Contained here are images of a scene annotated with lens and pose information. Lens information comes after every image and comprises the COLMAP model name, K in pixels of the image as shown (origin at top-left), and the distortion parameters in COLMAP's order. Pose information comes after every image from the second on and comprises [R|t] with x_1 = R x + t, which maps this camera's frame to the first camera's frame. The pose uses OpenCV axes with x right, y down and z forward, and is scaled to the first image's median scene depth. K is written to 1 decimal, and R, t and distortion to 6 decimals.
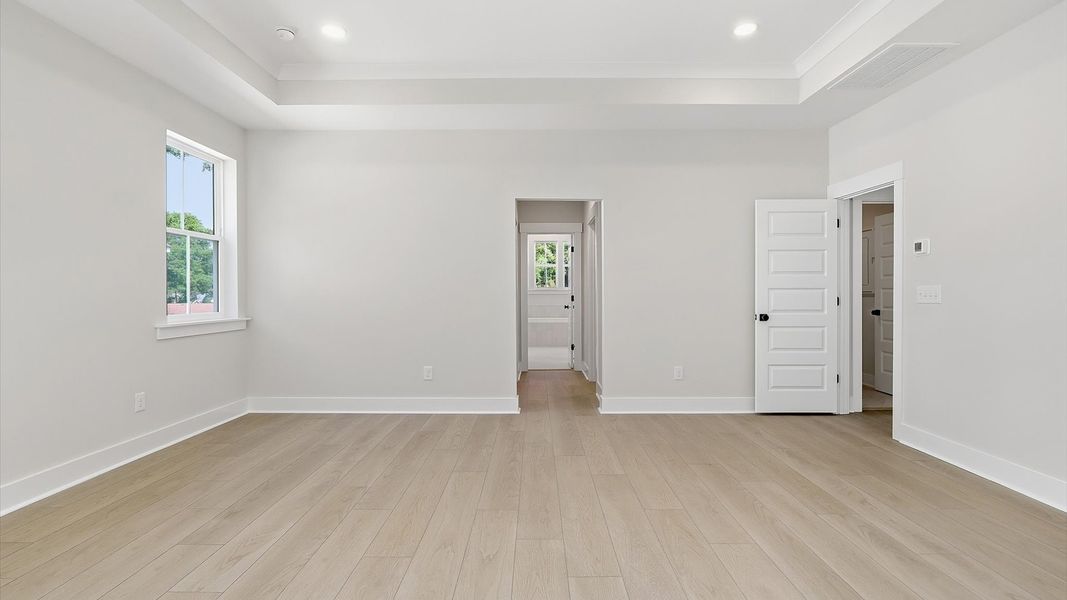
lens RADIAL K [[492.8, 0, 534.8], [0, 492.8, 295.8], [0, 0, 1]] dist [-0.000787, -0.000174]
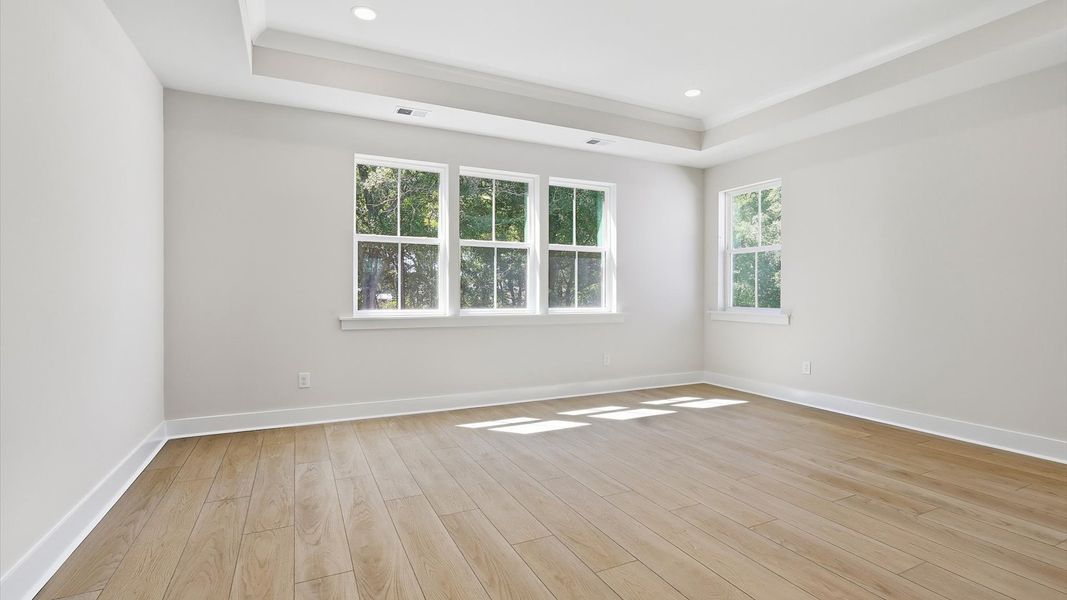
lens RADIAL K [[492.8, 0, 534.8], [0, 492.8, 295.8], [0, 0, 1]] dist [-0.000787, -0.000174]
pose [[-0.895720, -0.001048, -0.444618, 0.826267], [-0.009967, 0.999793, 0.017724, -0.012196], [0.444507, 0.020307, -0.895545, 1.848155]]
